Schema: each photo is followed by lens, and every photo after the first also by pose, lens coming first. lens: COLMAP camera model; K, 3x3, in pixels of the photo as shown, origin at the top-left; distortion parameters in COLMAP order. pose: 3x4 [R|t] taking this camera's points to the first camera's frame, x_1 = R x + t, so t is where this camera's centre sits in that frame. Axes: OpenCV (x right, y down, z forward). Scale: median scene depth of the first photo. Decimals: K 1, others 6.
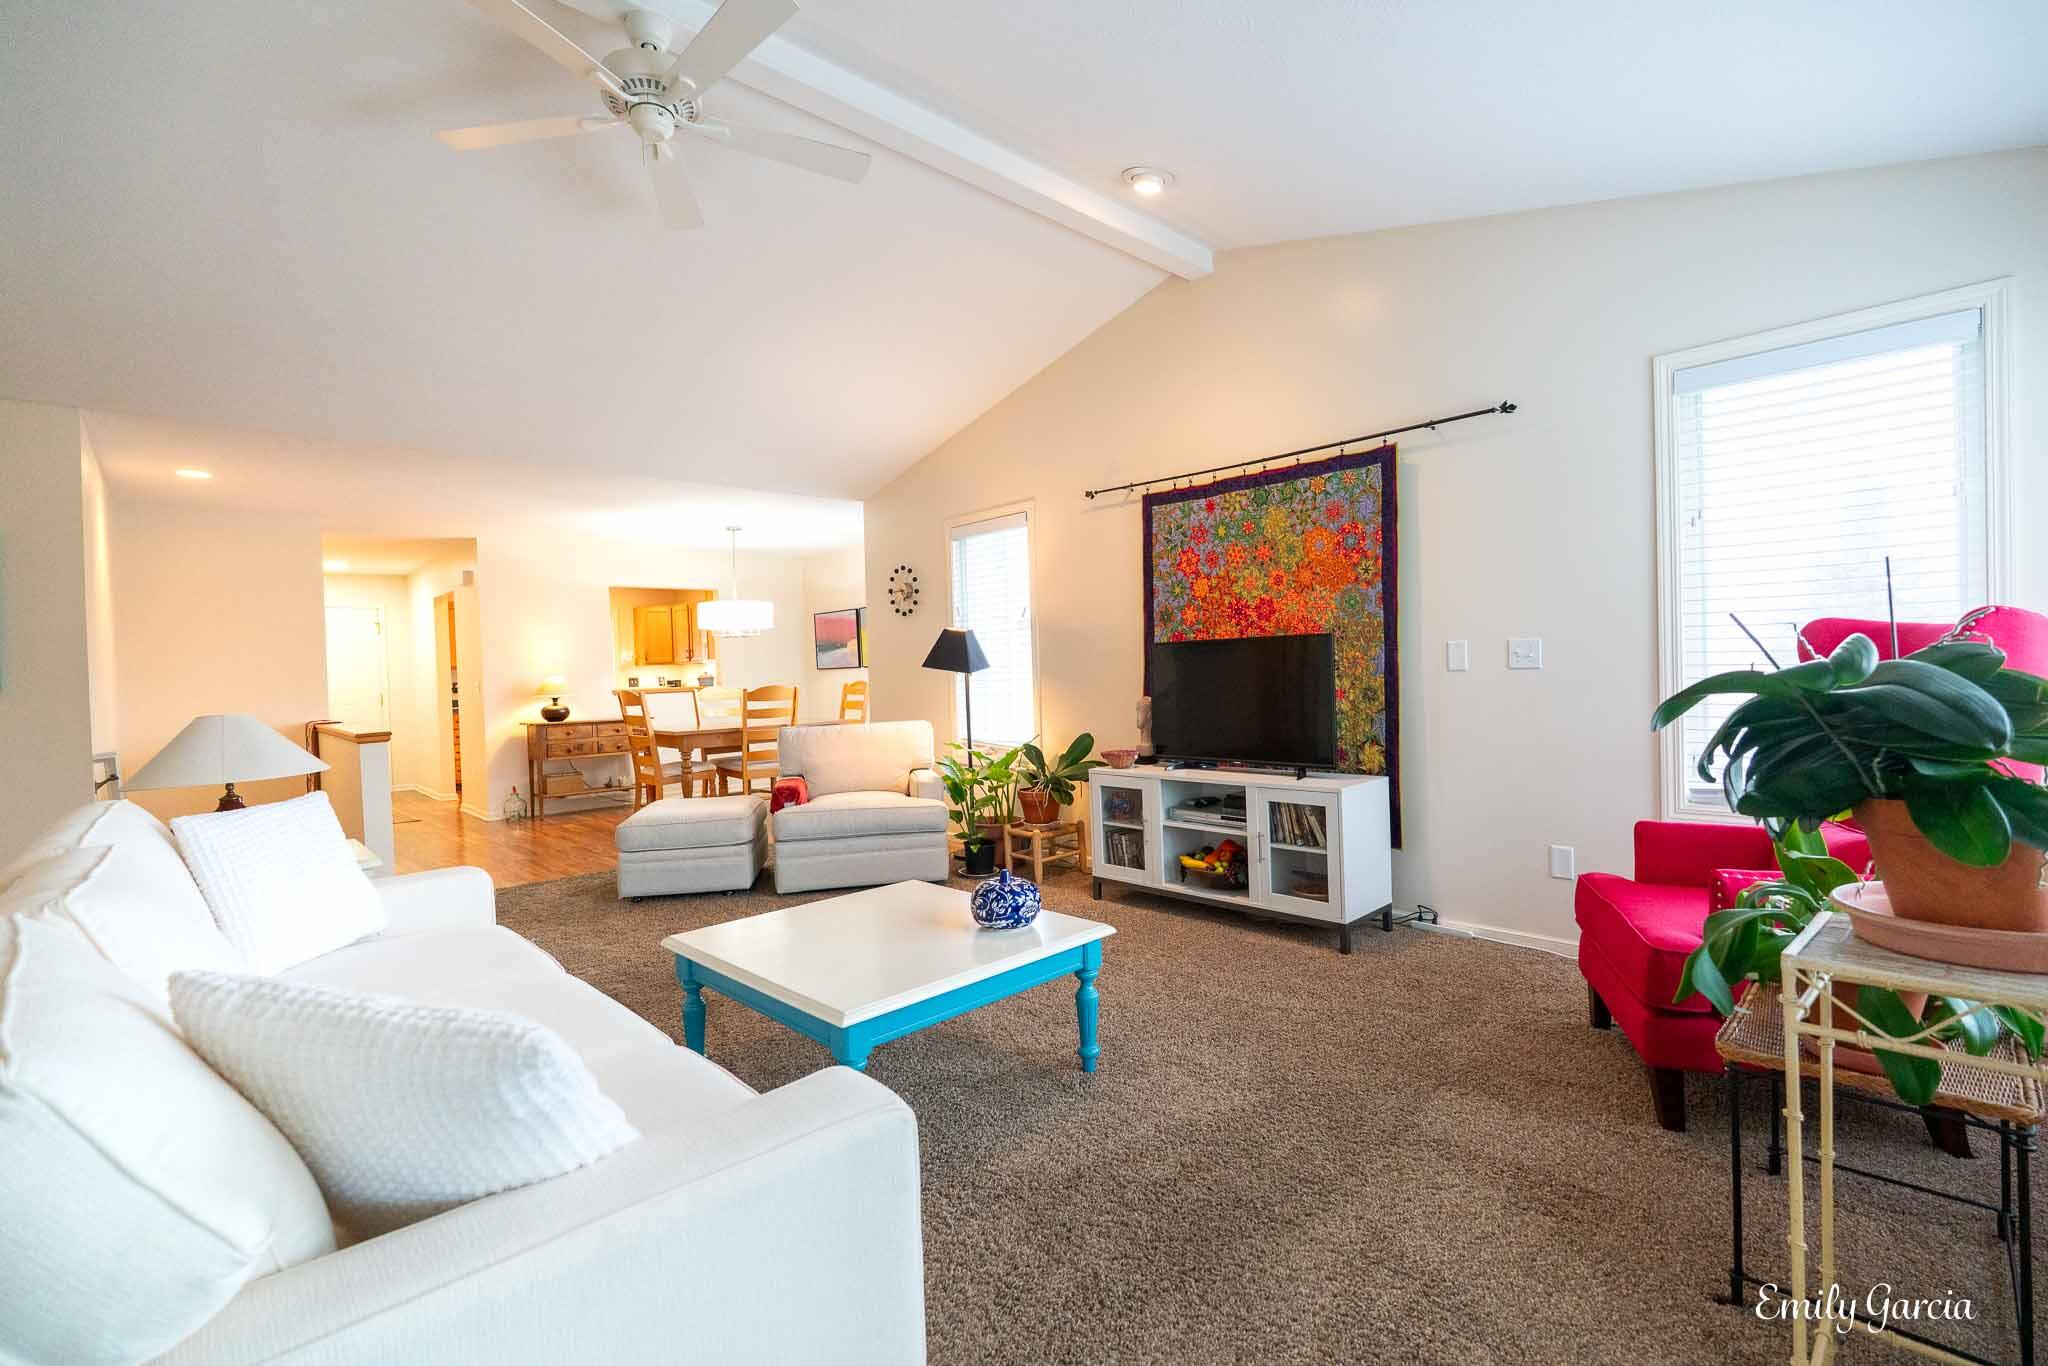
lens RADIAL K [[903.1, 0, 1042.8], [0, 903.1, 681.2], [0, 0, 1]] dist [0.000350, 0.000311]
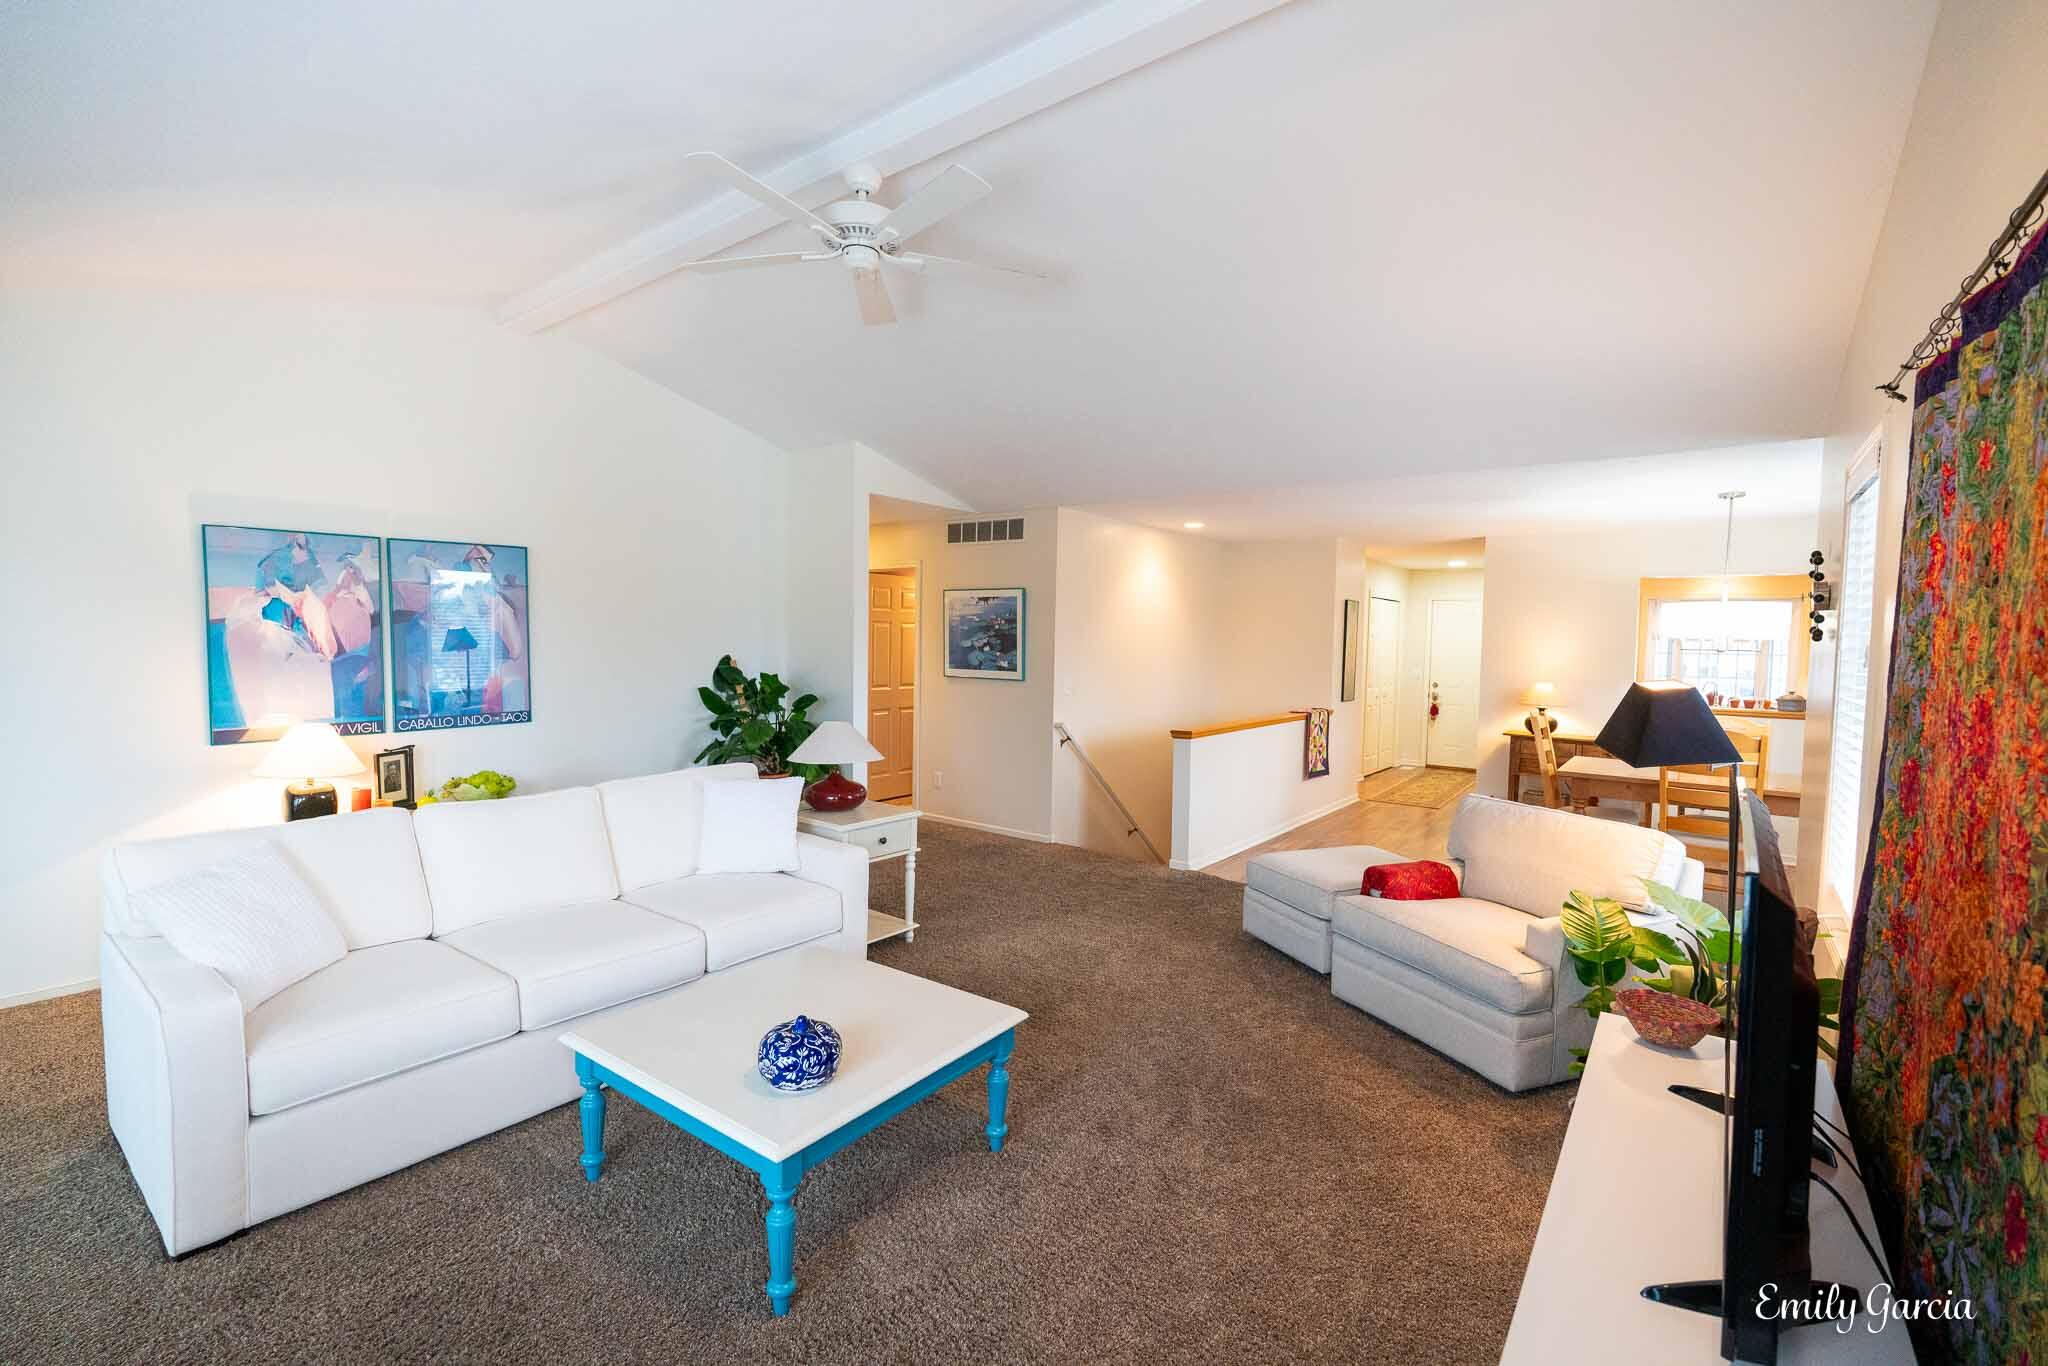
lens RADIAL K [[903.1, 0, 1016.7], [0, 903.1, 681.2], [0, 0, 1]] dist [0.000350, 0.000311]
pose [[0.145693, 0.086224, -0.985565, 0.496785], [-0.033628, 0.996051, 0.082170, -0.116919], [0.988758, 0.021171, 0.148017, 0.625443]]
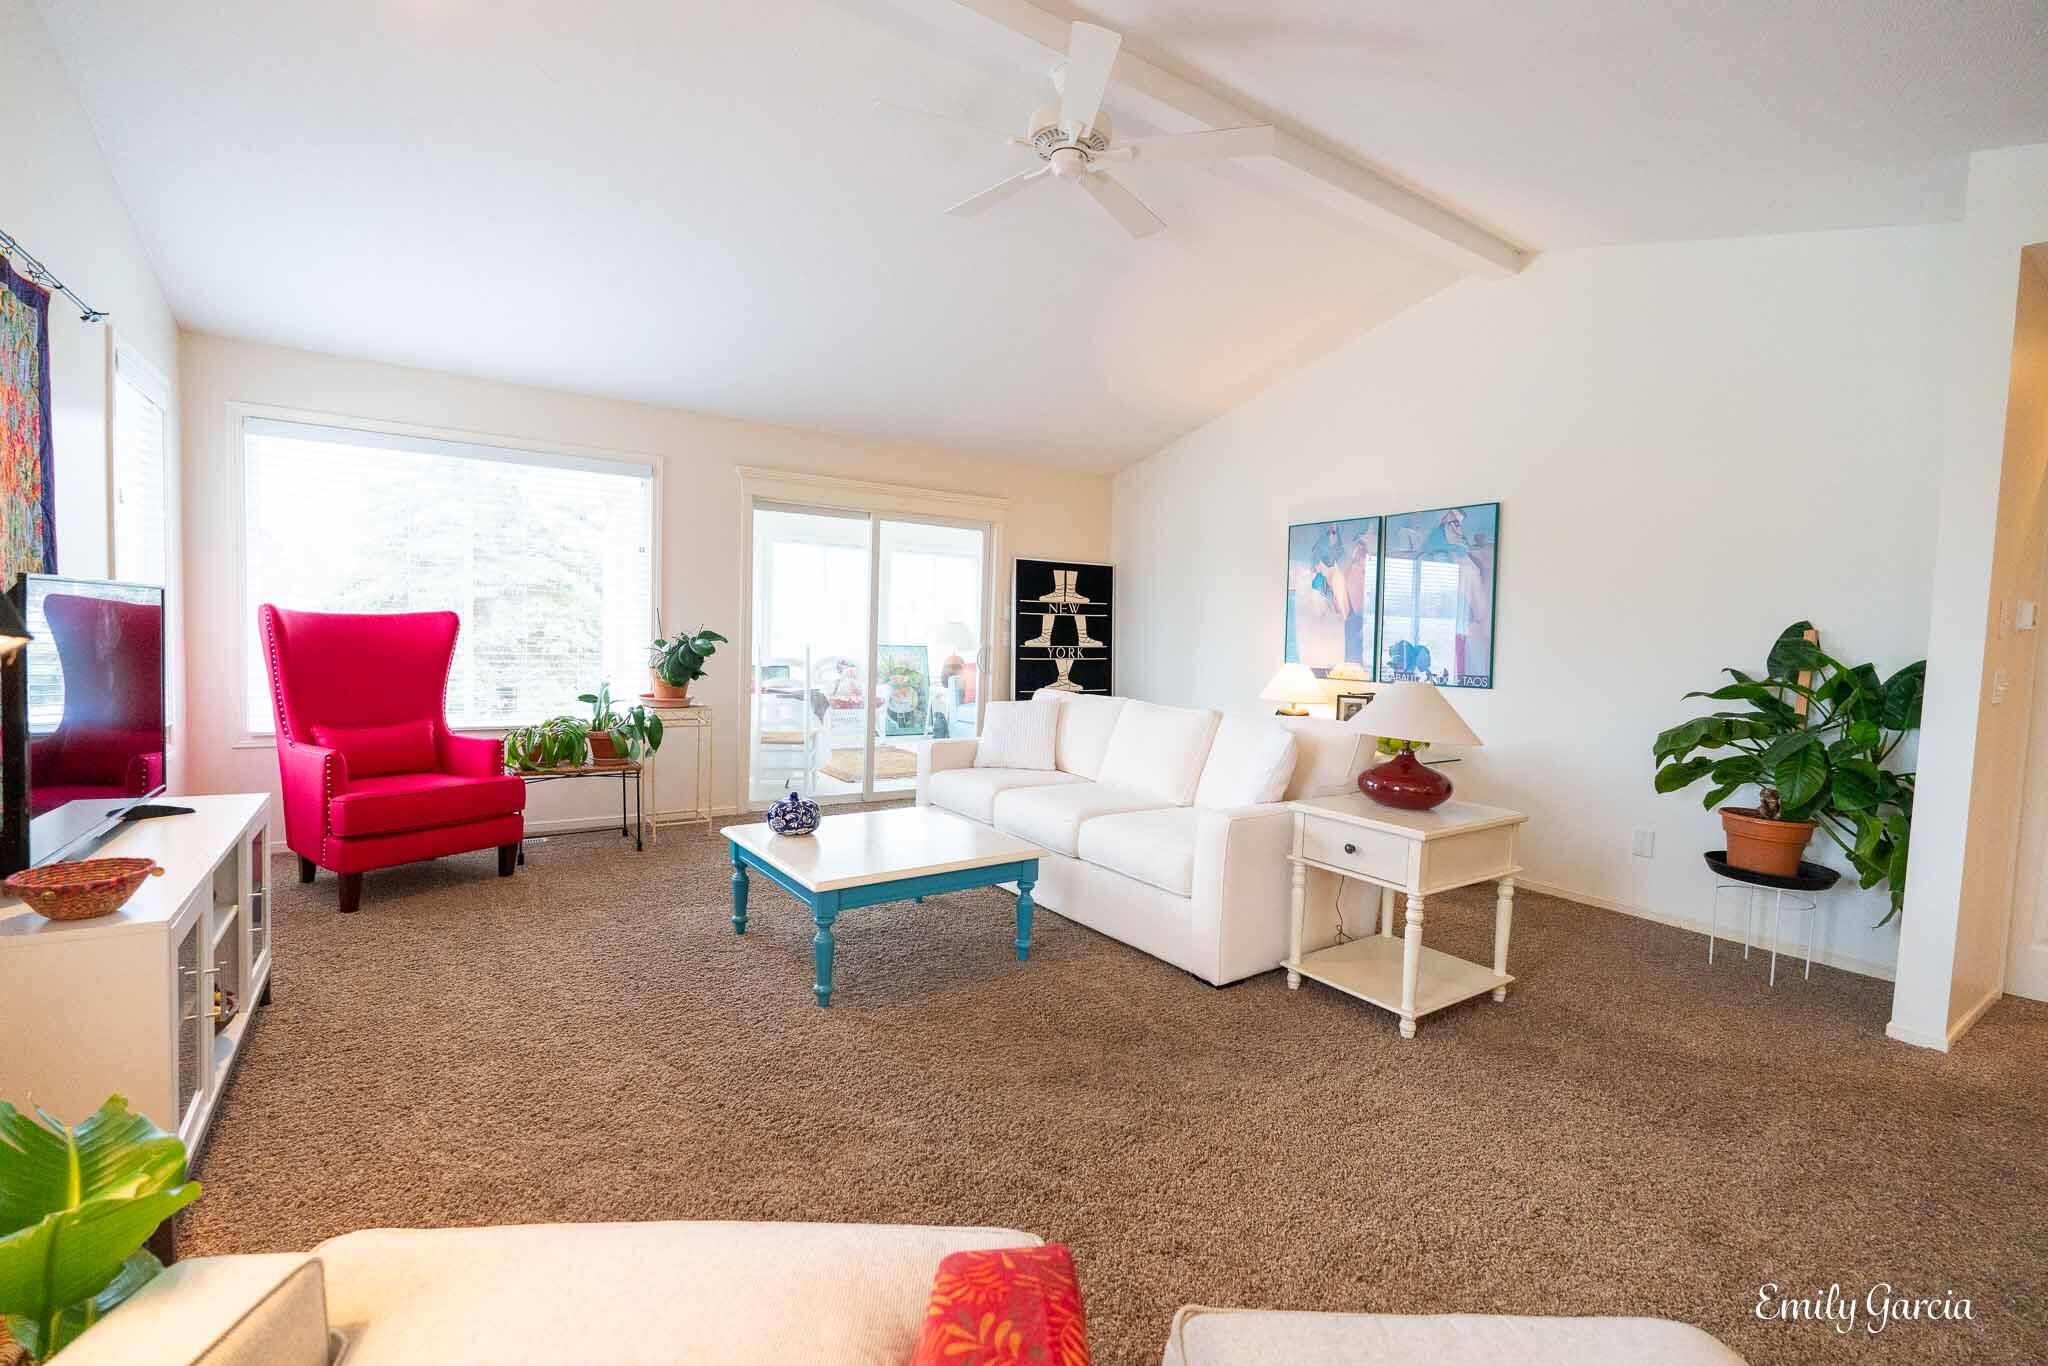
lens RADIAL K [[903.1, 0, 1017.4], [0, 903.1, 685.0], [0, 0, 1]] dist [0.000350, 0.000311]
pose [[-0.983312, -0.015235, 0.181288, -0.358883], [-0.003359, 0.997838, 0.065636, -0.024035], [-0.181896, 0.063932, -0.981237, 1.344975]]
